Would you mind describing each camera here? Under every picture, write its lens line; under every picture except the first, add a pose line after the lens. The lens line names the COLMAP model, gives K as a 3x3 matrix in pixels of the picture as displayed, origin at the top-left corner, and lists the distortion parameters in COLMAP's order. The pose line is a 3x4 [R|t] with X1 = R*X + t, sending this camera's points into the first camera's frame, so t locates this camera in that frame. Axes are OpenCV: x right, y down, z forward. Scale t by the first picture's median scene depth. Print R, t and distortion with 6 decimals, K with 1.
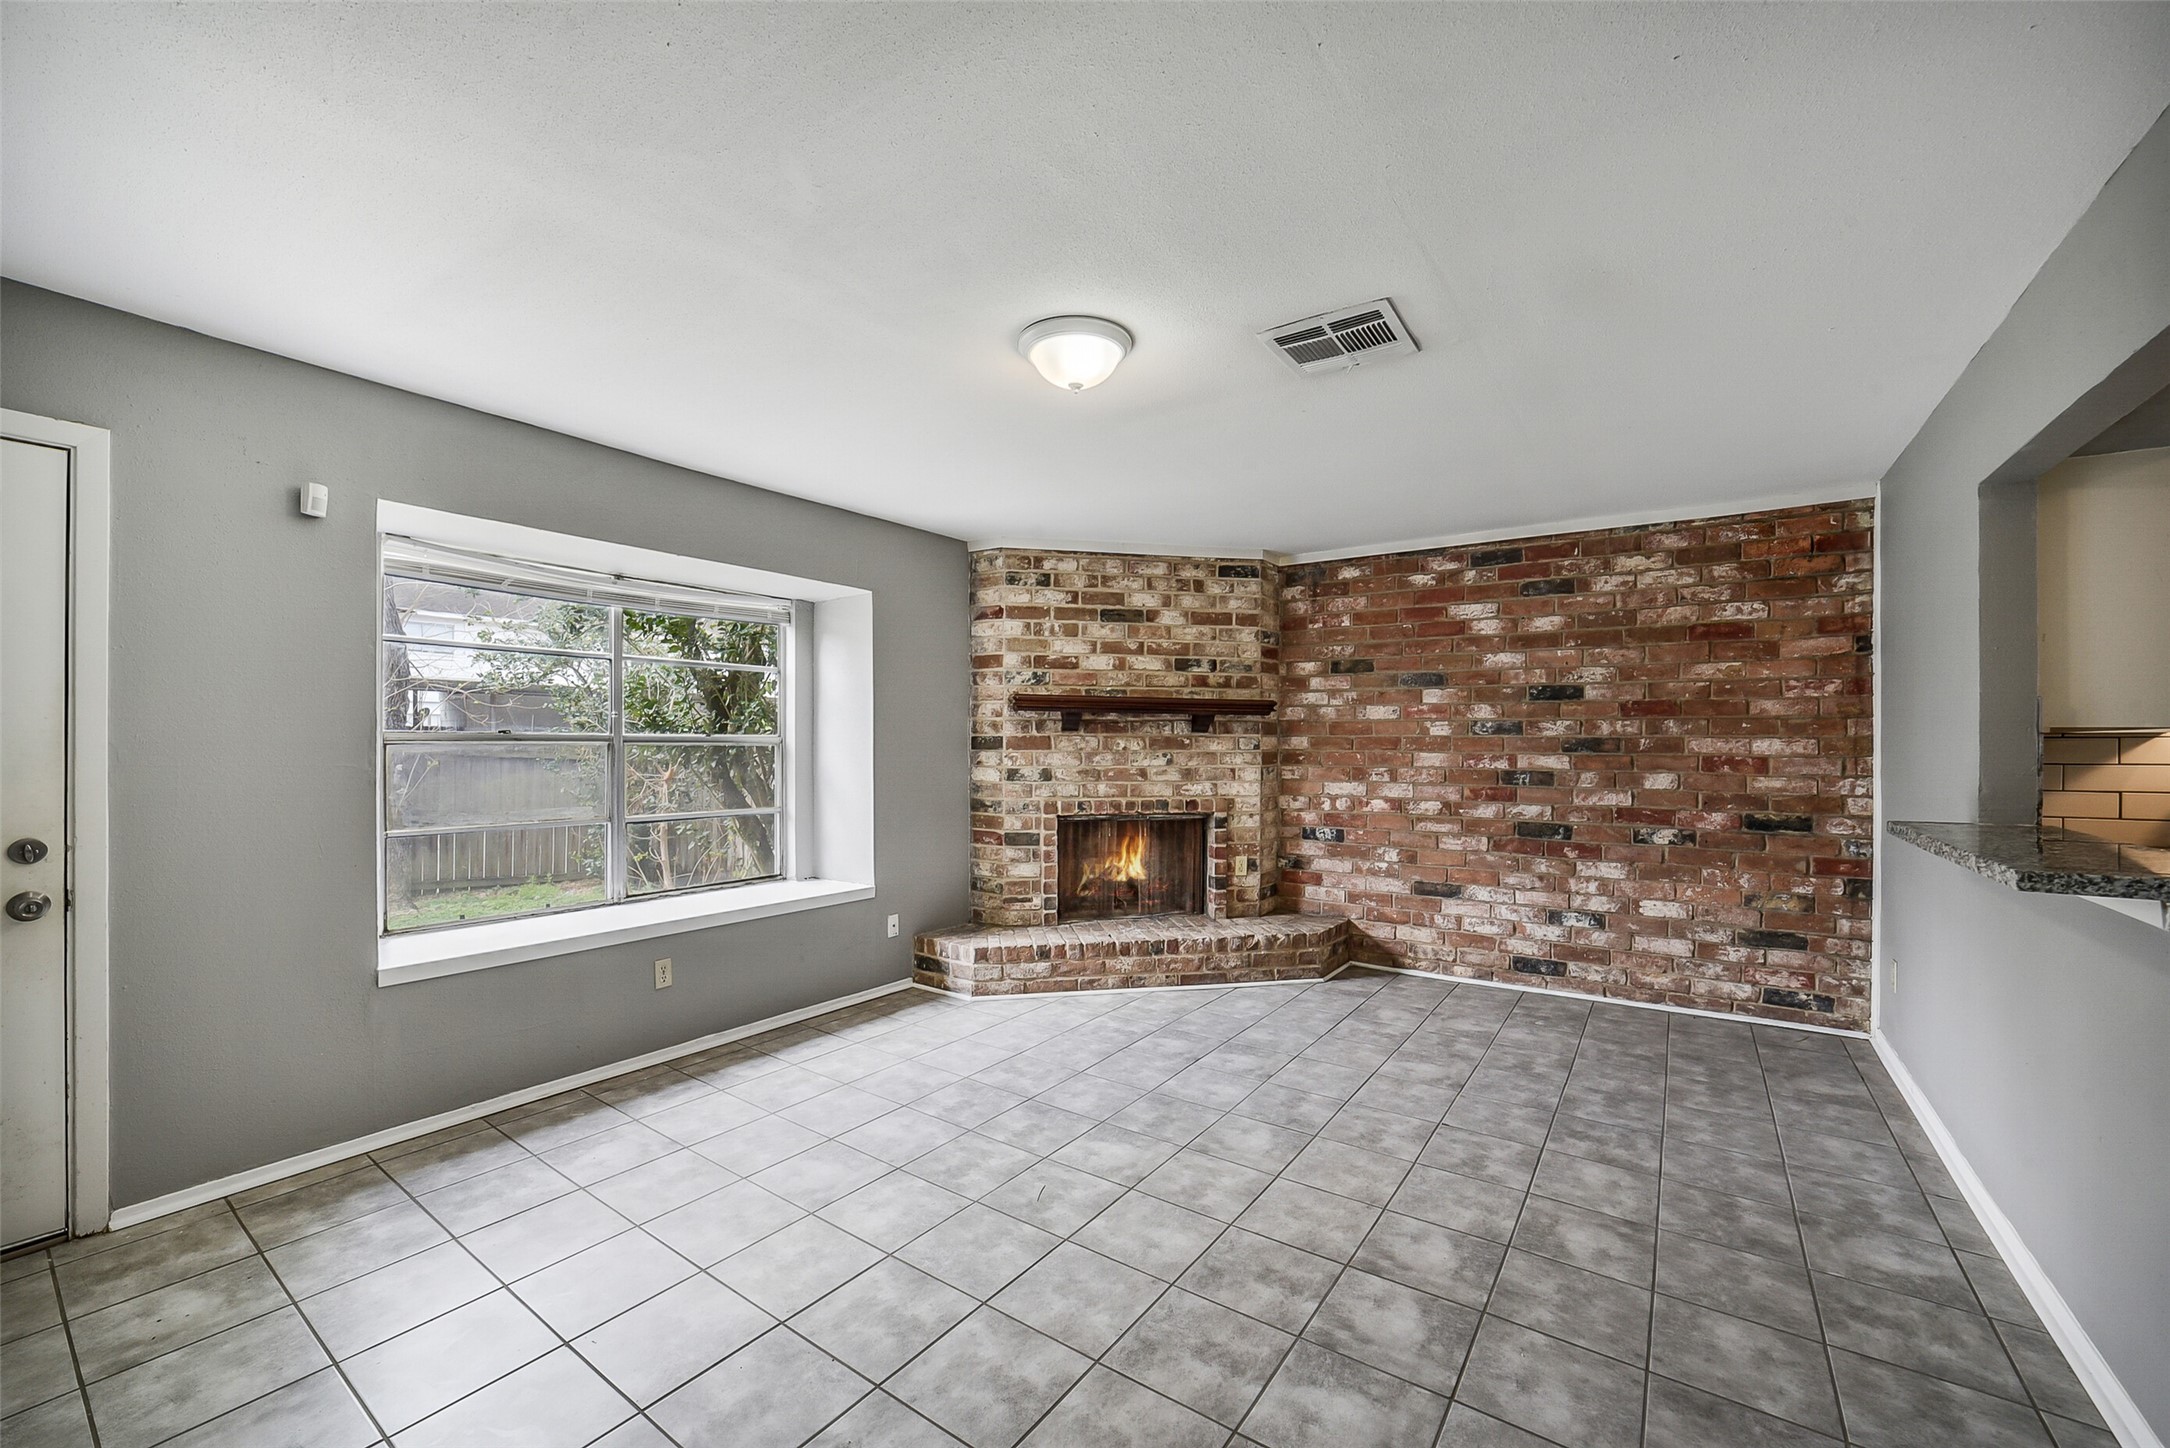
lens RADIAL K [[849.0, 0, 1082.2], [0, 849.0, 743.3], [0, 0, 1]] dist [-0.038932, 0.009863]
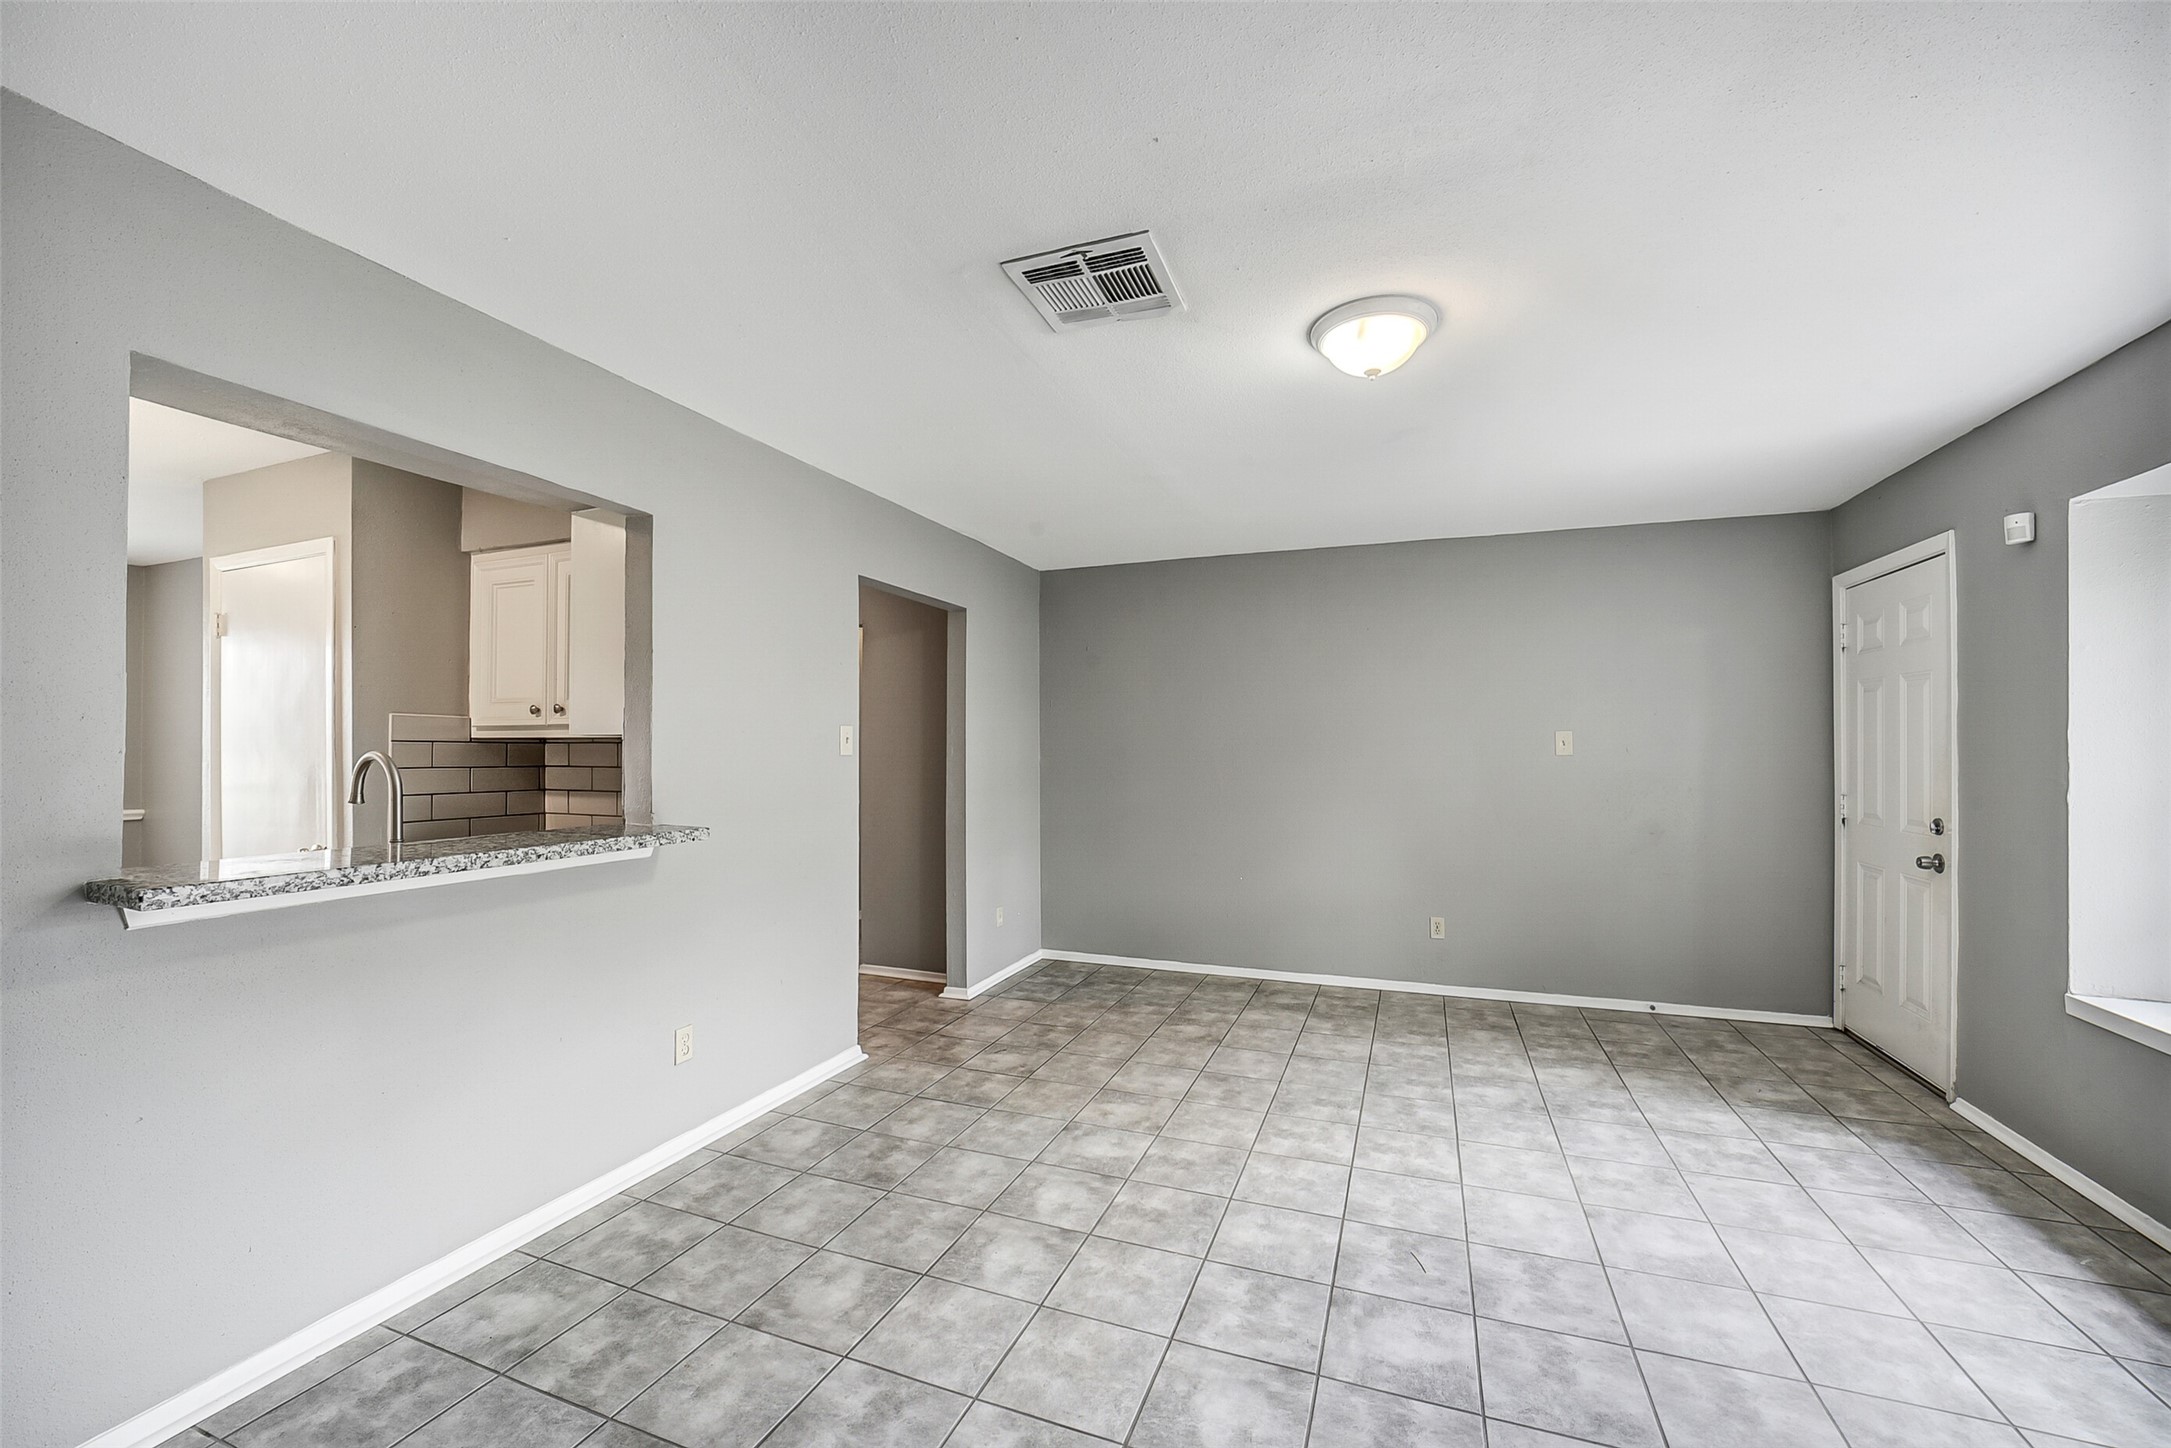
lens RADIAL K [[849.4, 0, 1082.7], [0, 849.4, 743.3], [0, 0, 1]] dist [-0.038932, 0.009863]
pose [[-0.969669, -0.004765, -0.244376, 0.591247], [-0.003700, 0.999982, -0.004818, -0.006060], [0.244394, -0.003768, -0.969669, 2.044796]]
